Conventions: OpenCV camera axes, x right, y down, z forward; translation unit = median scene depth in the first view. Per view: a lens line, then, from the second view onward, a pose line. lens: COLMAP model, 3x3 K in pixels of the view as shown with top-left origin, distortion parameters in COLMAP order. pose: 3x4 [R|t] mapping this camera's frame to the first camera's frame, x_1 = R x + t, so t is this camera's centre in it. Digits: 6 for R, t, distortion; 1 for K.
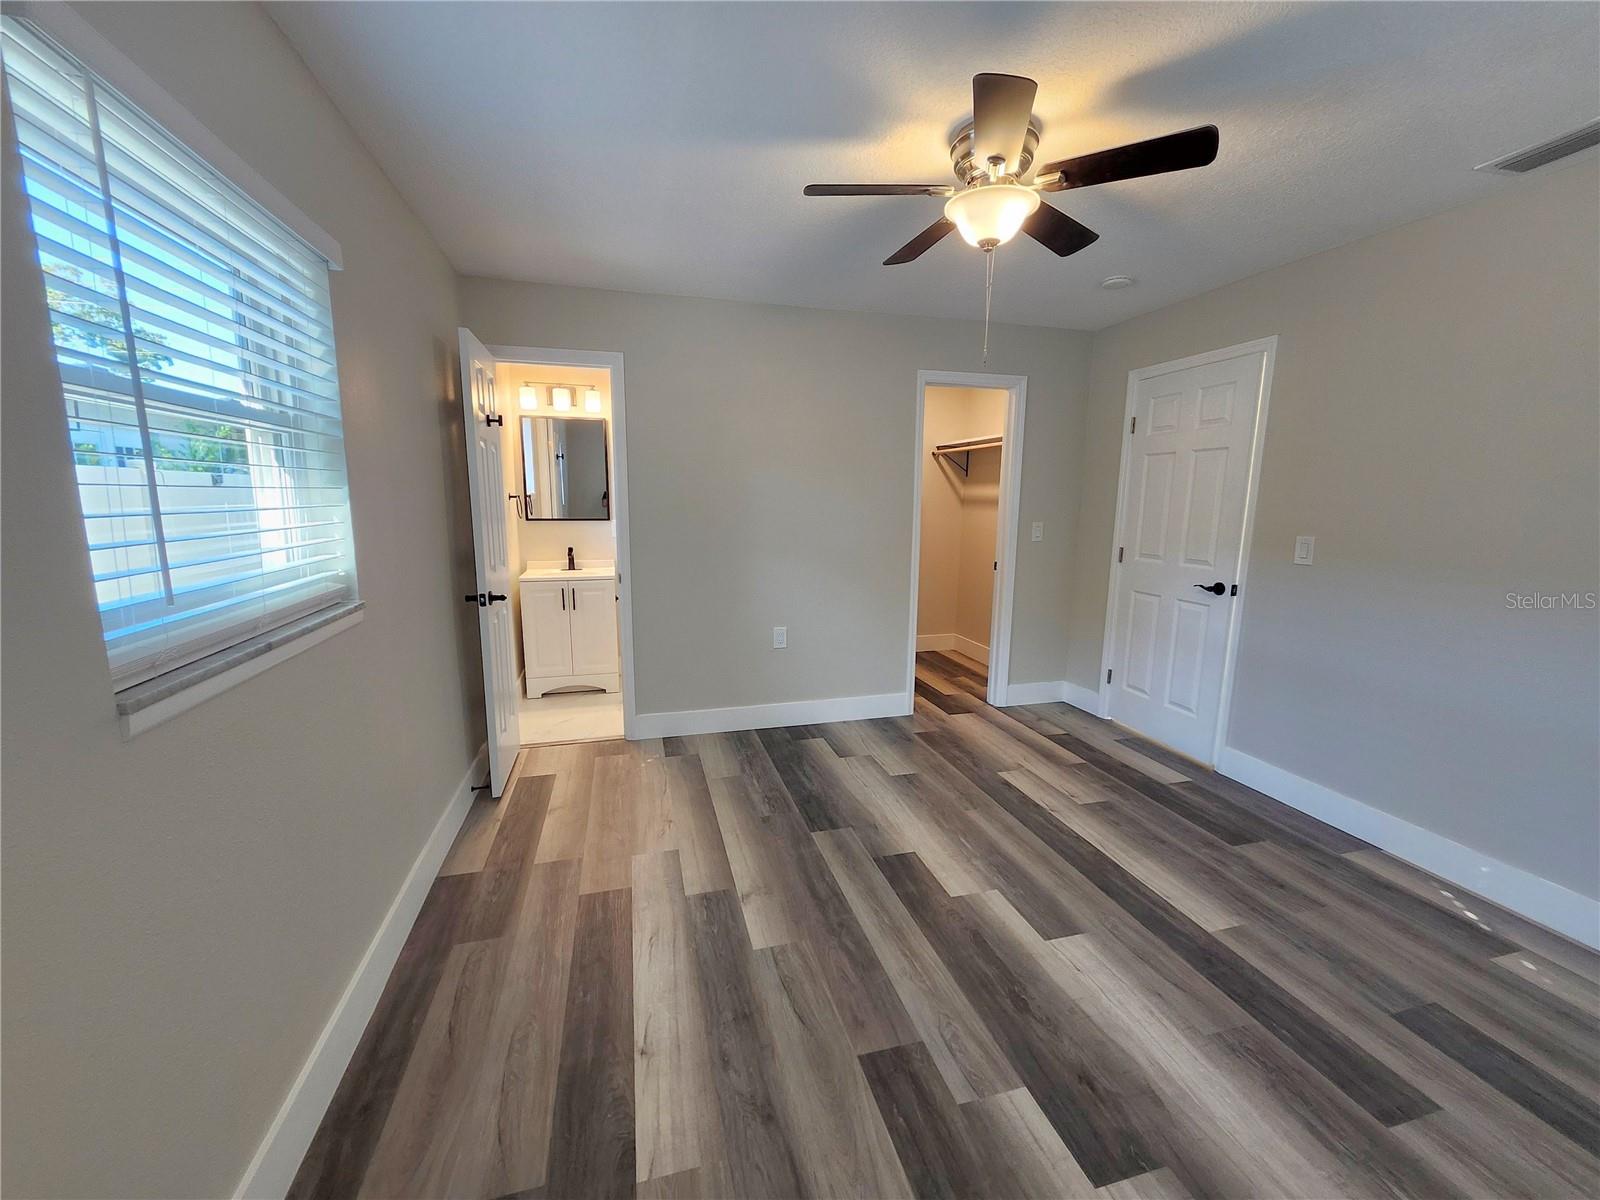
lens RADIAL K [[626.9, 0, 793.0], [0, 626.9, 601.5], [0, 0, 1]] dist [0.000041, 0.000135]
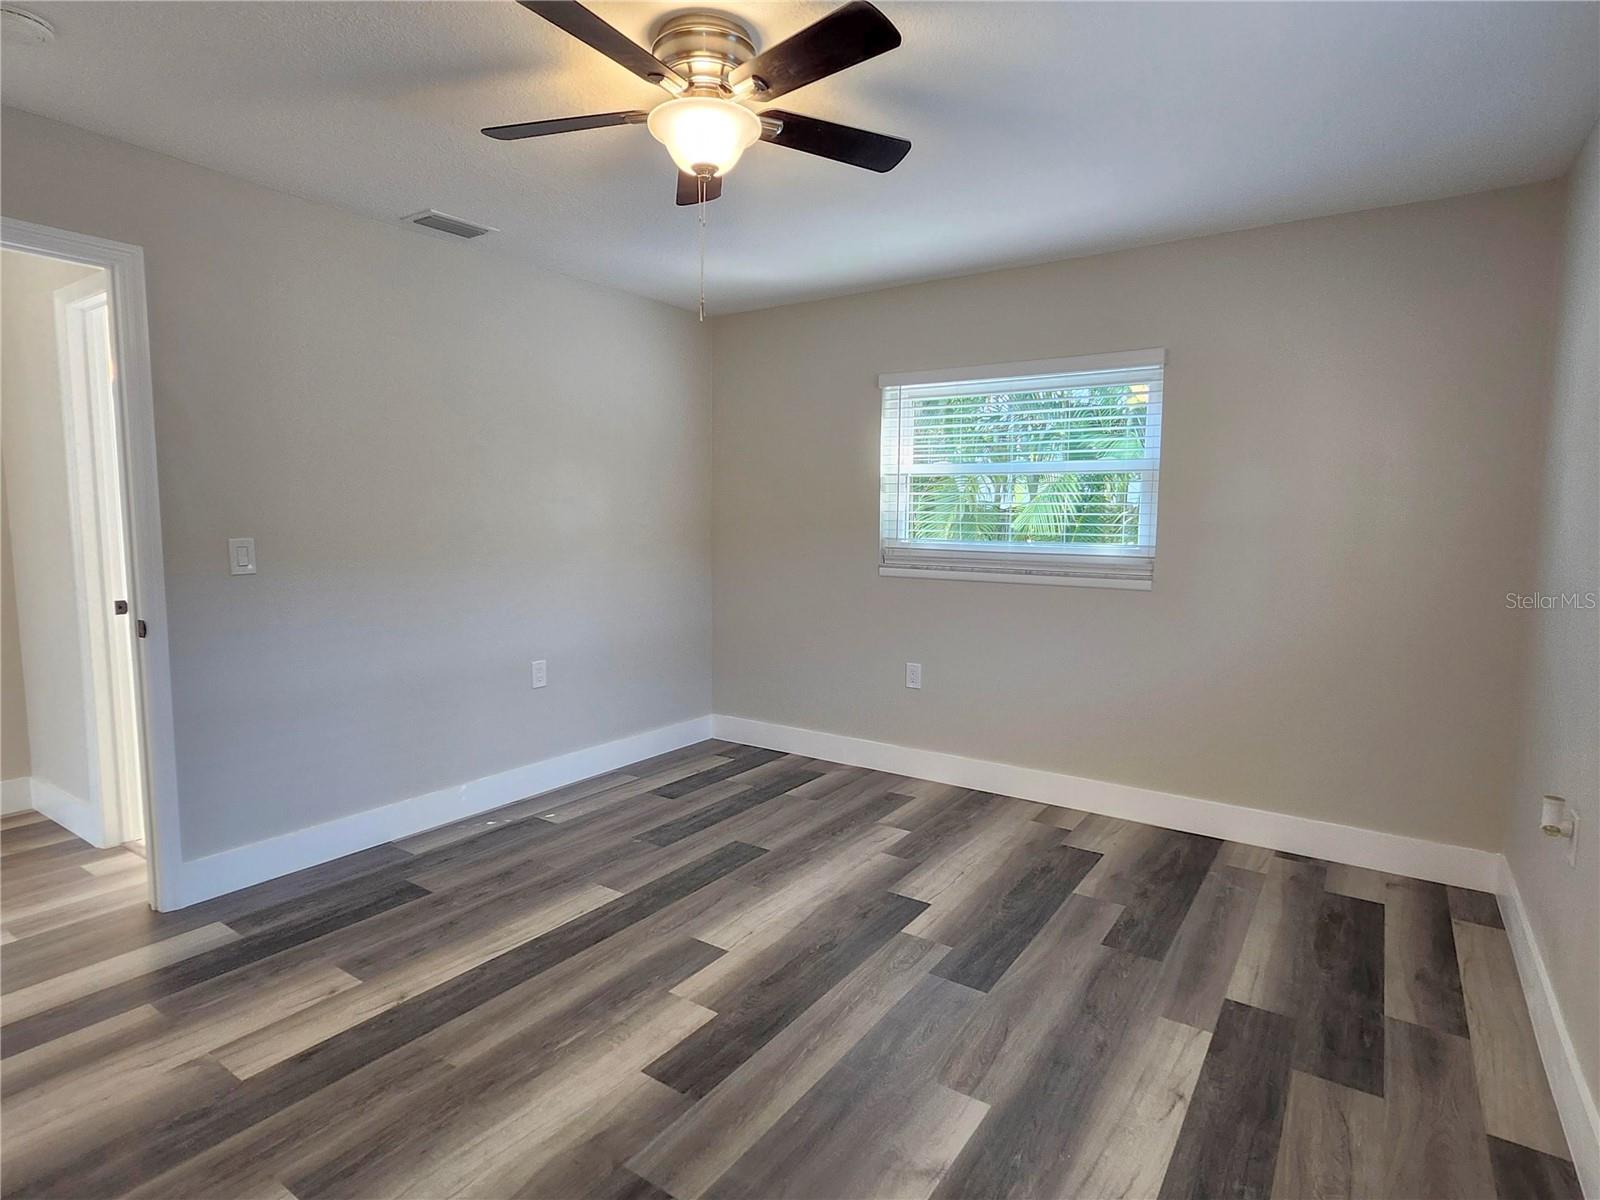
lens RADIAL K [[853.7, 0, 786.3], [0, 853.7, 612.2], [0, 0, 1]] dist [0.000934, 0.002558]
pose [[-0.647955, -0.095114, 0.755716, -0.559277], [0.114244, 0.968813, 0.219887, -0.224449], [-0.753062, 0.228813, -0.616881, 1.540871]]
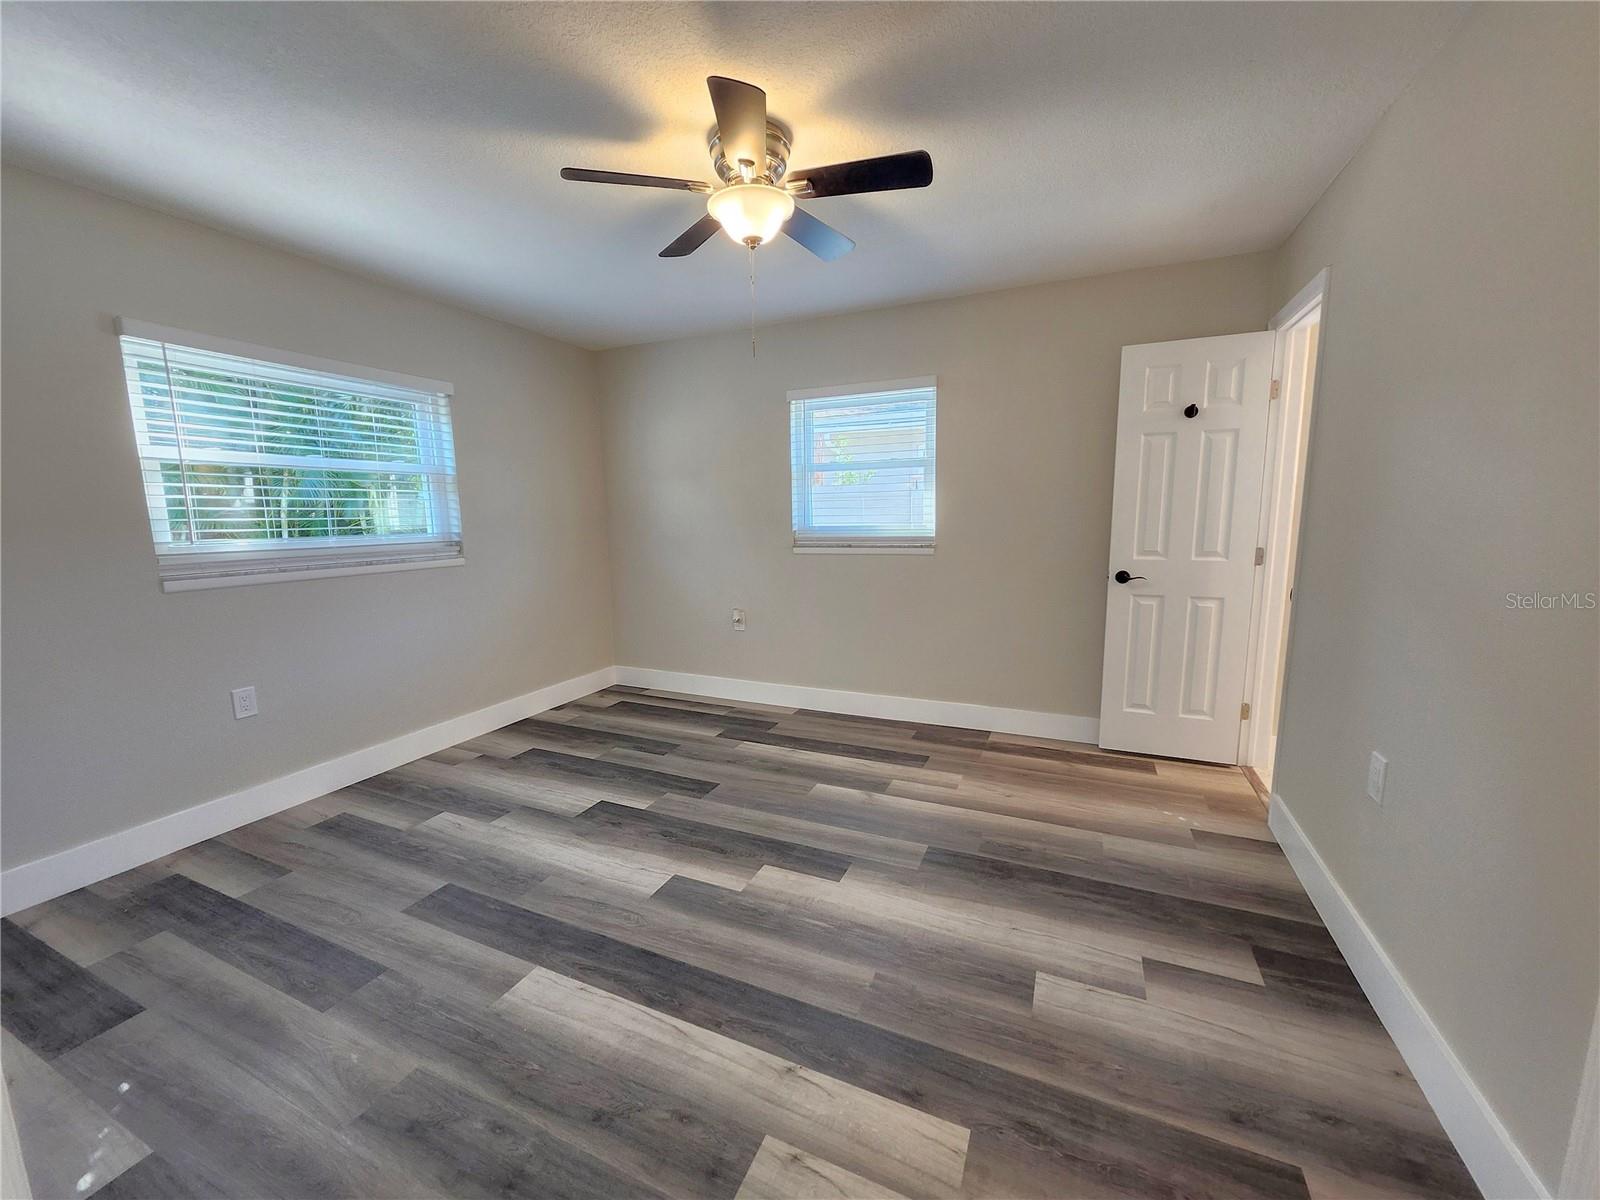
lens RADIAL K [[626.9, 0, 793.6], [0, 626.9, 595.4], [0, 0, 1]] dist [0.000041, 0.000135]
pose [[-0.629278, 0.106941, -0.769788, 1.035795], [-0.117330, 0.966063, 0.230121, -0.223259], [0.768273, 0.235129, -0.595375, 1.640188]]
